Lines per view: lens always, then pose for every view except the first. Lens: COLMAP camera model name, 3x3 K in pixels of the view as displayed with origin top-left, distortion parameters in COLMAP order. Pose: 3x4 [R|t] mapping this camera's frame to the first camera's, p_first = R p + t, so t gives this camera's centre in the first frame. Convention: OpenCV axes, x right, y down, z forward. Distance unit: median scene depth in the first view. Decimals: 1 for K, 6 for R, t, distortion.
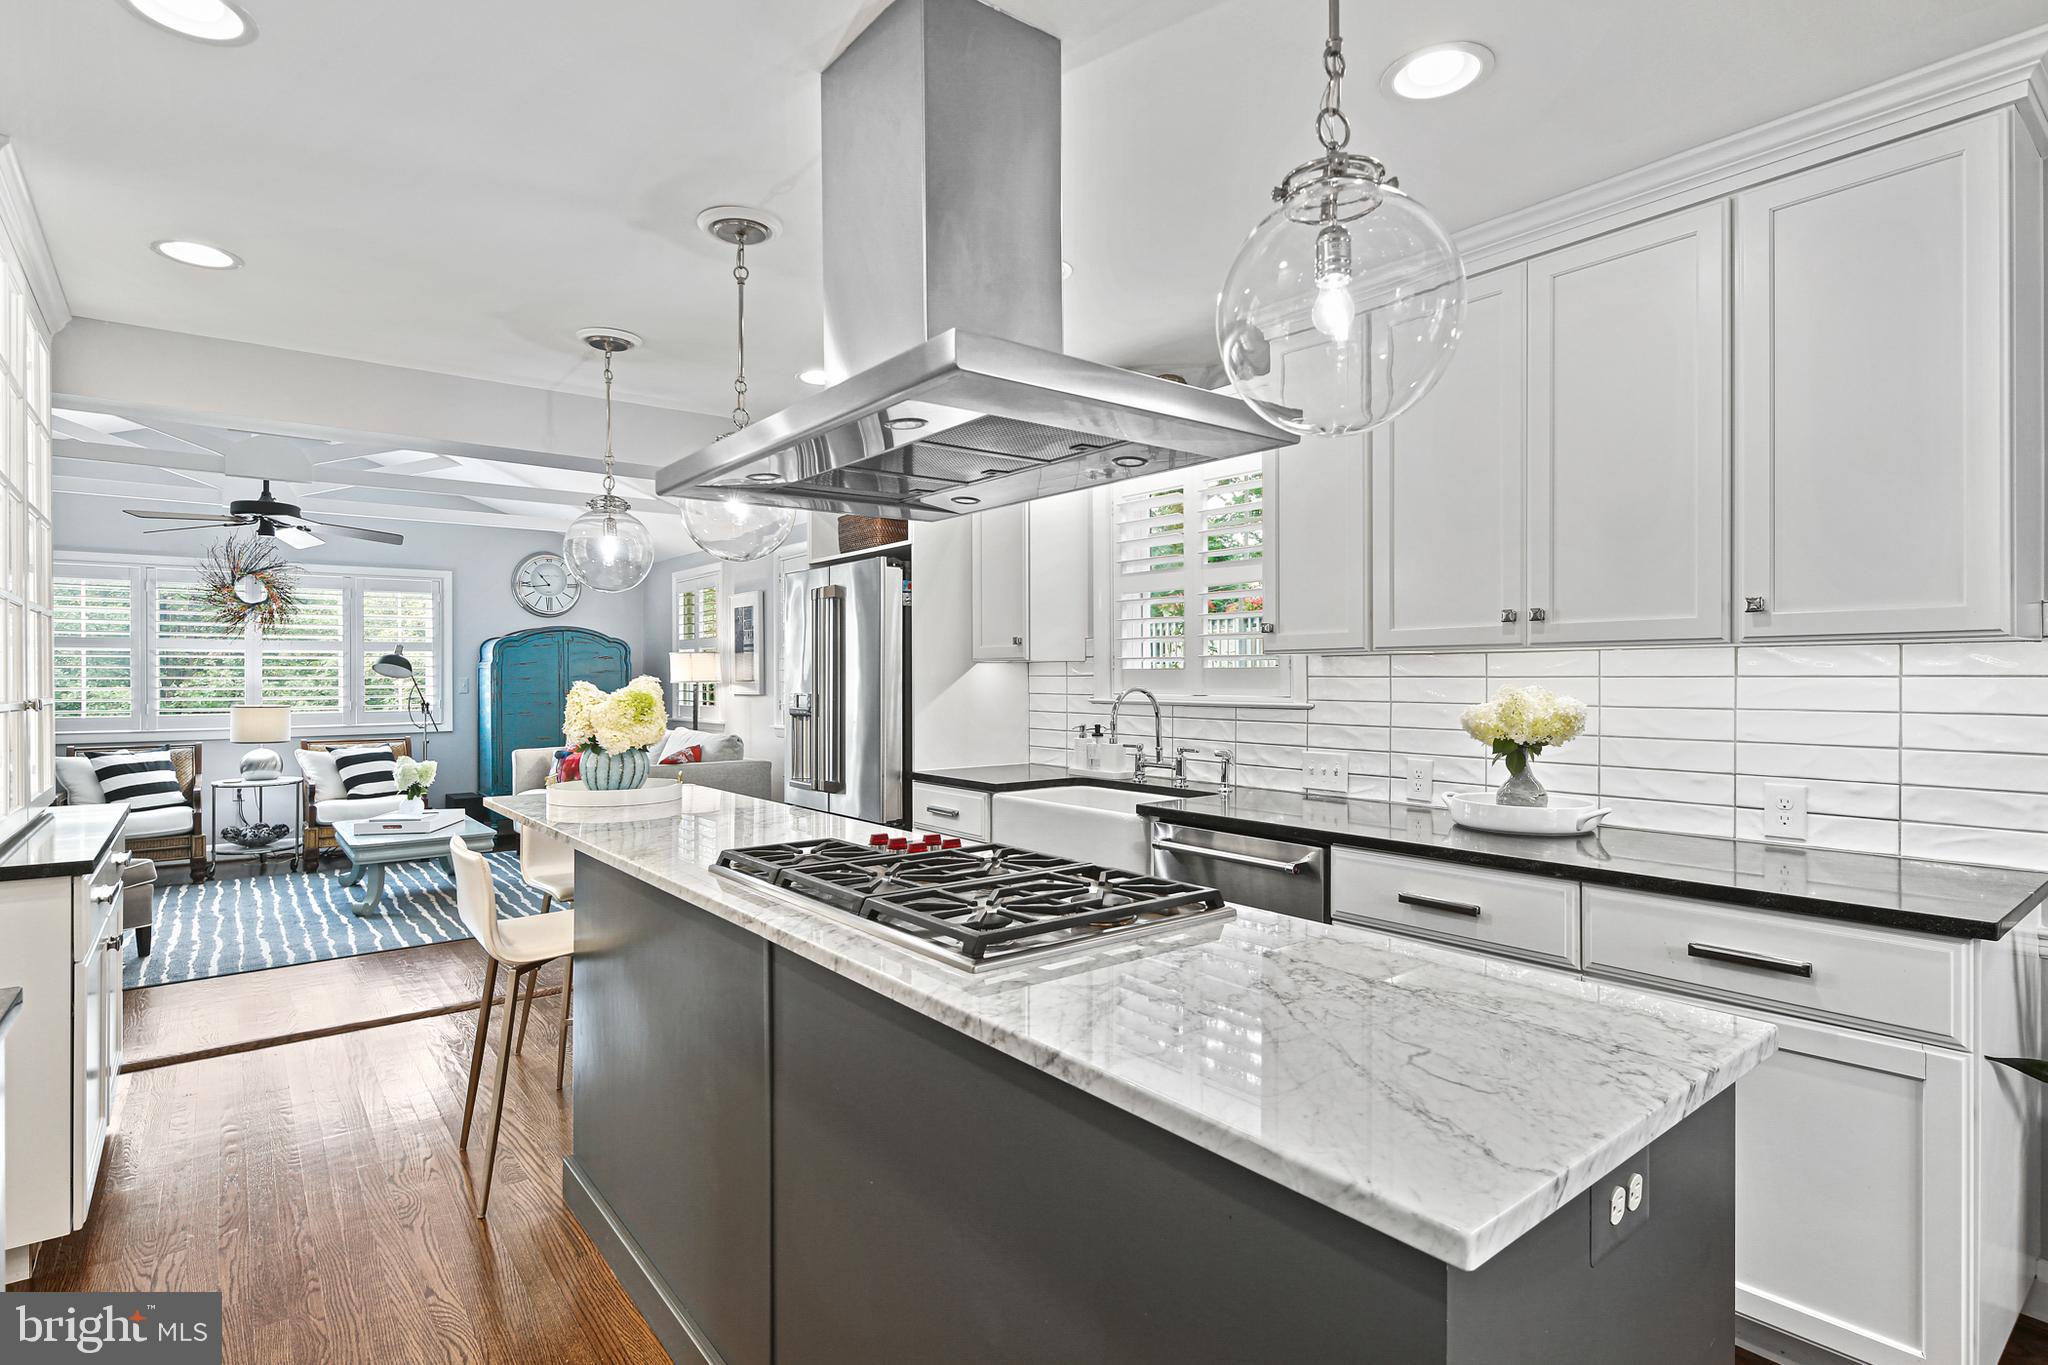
lens RADIAL K [[1026.0, 0, 1010.6], [0, 1026.0, 680.0], [0, 0, 1]] dist [0.006615, -0.002104]
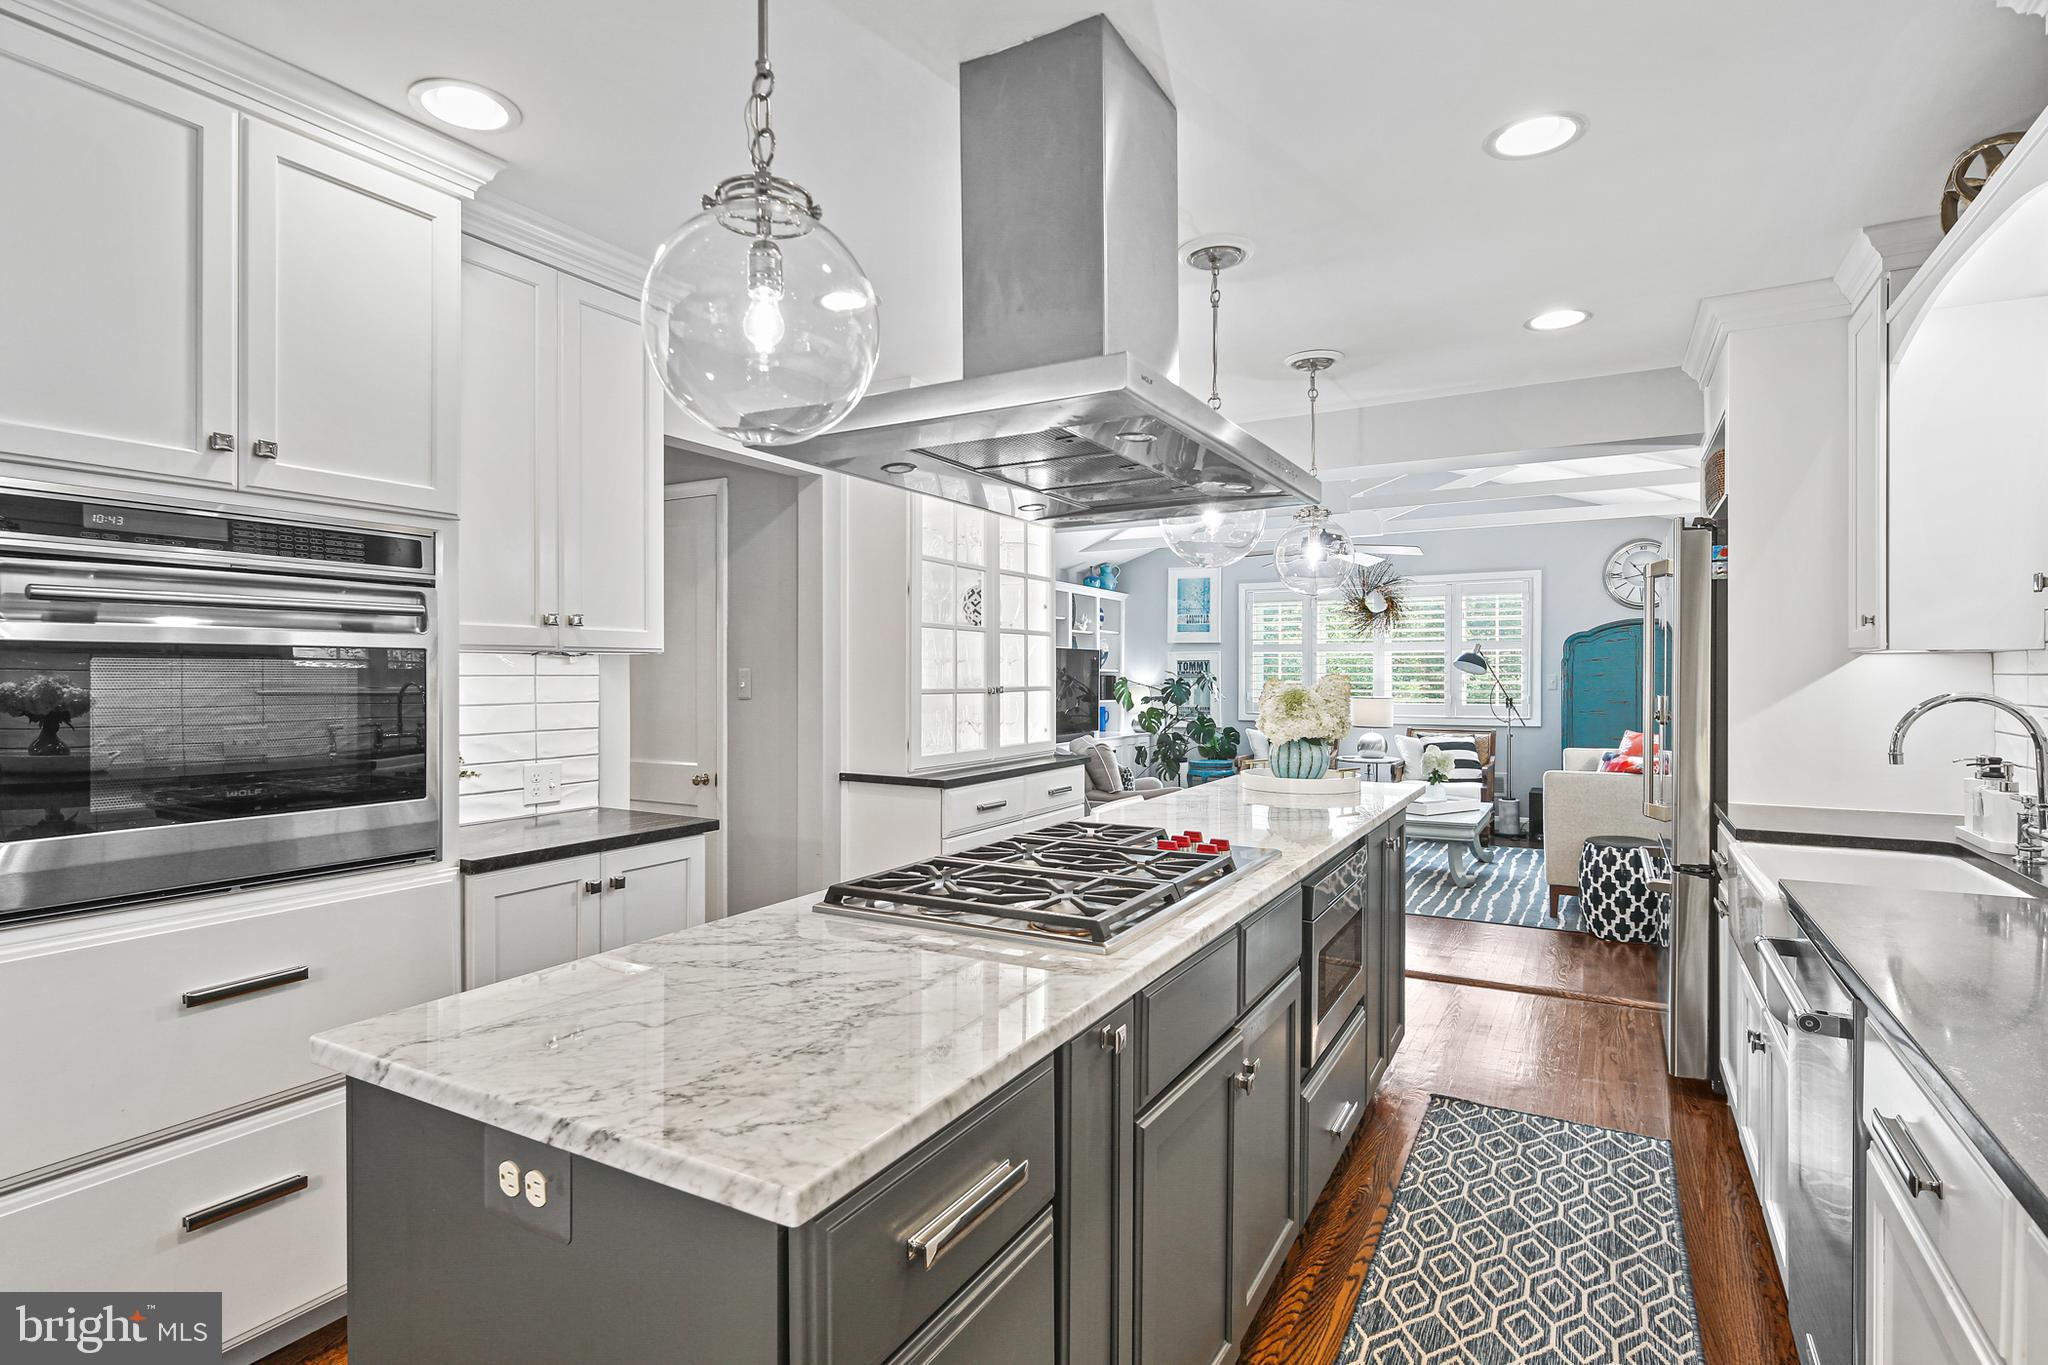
lens RADIAL K [[1026.0, 0, 1006.7], [0, 1026.0, 673.6], [0, 0, 1]] dist [0.006615, -0.002104]
pose [[0.376829, 0.002302, -0.926280, 0.565467], [-0.004860, 0.999988, 0.000508, -0.002944], [0.926270, 0.004310, 0.376836, 0.346091]]
